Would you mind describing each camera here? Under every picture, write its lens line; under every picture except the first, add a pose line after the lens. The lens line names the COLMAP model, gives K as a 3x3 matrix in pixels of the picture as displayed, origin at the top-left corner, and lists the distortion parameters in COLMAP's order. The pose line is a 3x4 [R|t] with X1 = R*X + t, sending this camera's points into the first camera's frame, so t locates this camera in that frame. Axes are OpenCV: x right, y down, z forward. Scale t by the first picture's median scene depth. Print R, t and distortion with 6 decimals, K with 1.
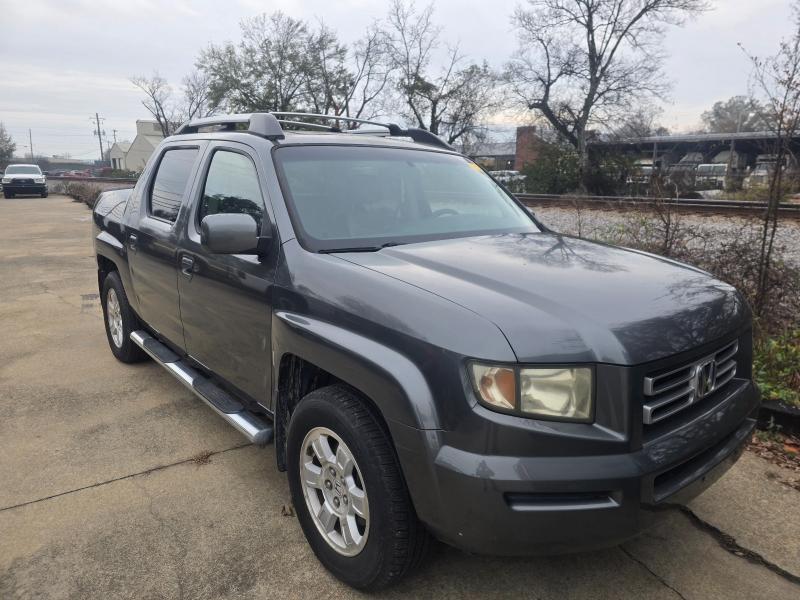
lens RADIAL K [[547.4, 0, 390.3], [0, 547.4, 303.5], [0, 0, 1]] dist [0.055931, -0.054450]
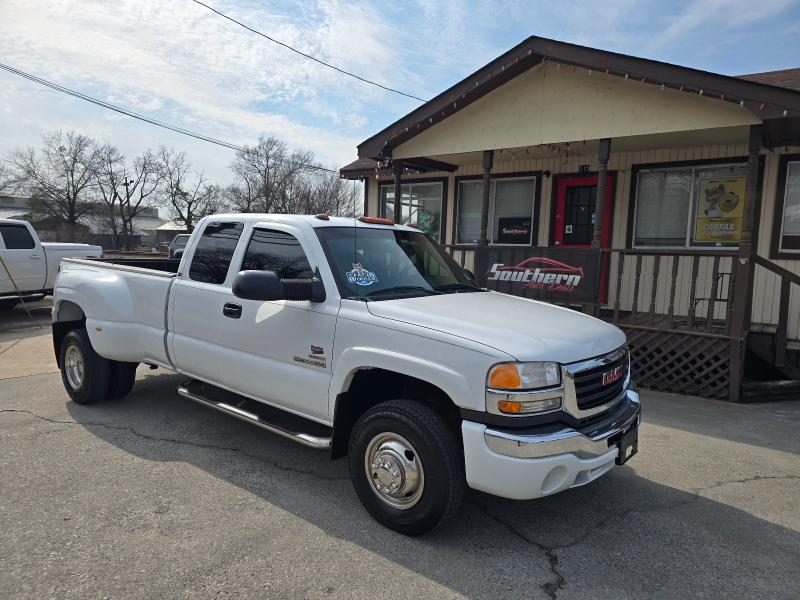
lens RADIAL K [[549.4, 0, 404.1], [0, 549.4, 305.1], [0, 0, 1]] dist [0.063957, -0.067270]
pose [[0.921877, -0.013582, 0.387244, 0.025278], [0.063379, 0.991212, -0.116115, 0.170346], [-0.382263, 0.131587, 0.914636, -0.721407]]
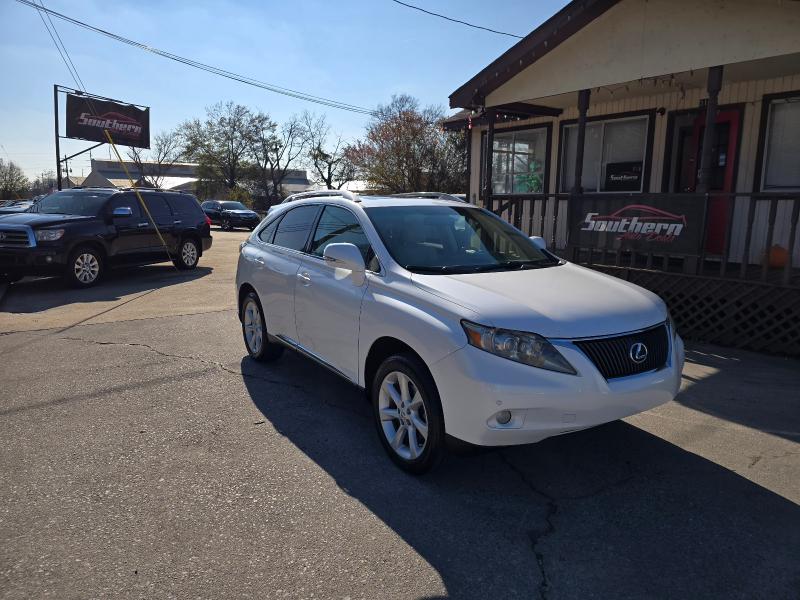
lens RADIAL K [[551.6, 0, 402.2], [0, 551.6, 297.0], [0, 0, 1]] dist [0.049703, -0.053163]
pose [[0.989595, -0.021304, 0.142295, 0.048700], [0.030795, 0.997421, -0.064834, 0.173783], [-0.140547, 0.068542, 0.987699, -0.730509]]
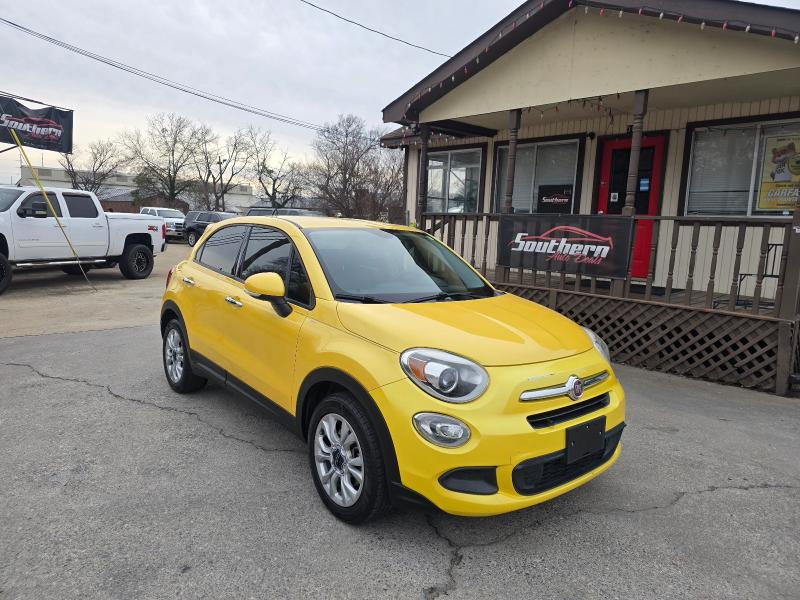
lens RADIAL K [[548.1, 0, 400.7], [0, 548.1, 296.0], [0, 0, 1]] dist [0.059413, -0.061570]
pose [[0.971971, 0.003575, 0.235072, 0.059633], [0.020364, 0.994846, -0.099331, 0.173489], [-0.234216, 0.101334, 0.966889, -0.719328]]
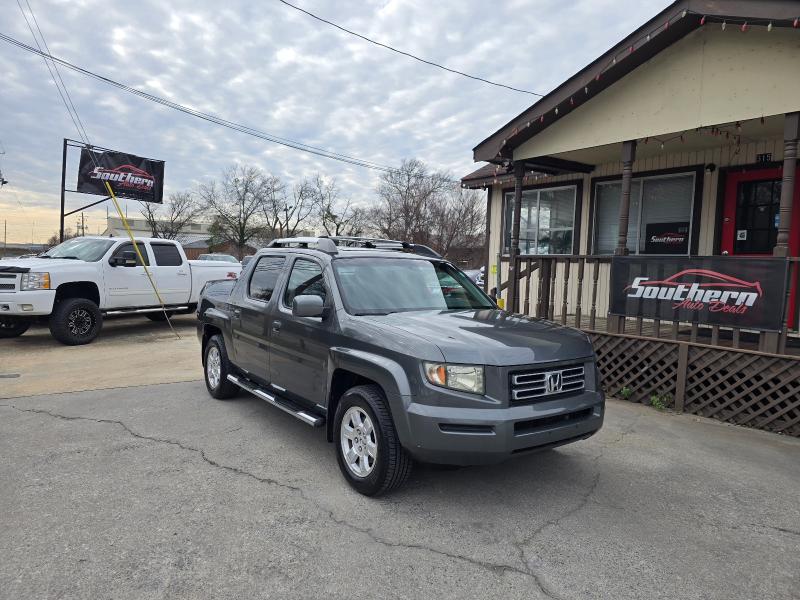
lens RADIAL K [[547.4, 0, 390.3], [0, 547.4, 303.5], [0, 0, 1]] dist [0.055931, -0.054450]
pose [[0.993284, 0.013041, 0.114967, 0.047484], [0.005711, 0.986892, -0.161284, 0.167001], [-0.115563, 0.160857, 0.980189, -0.697998]]
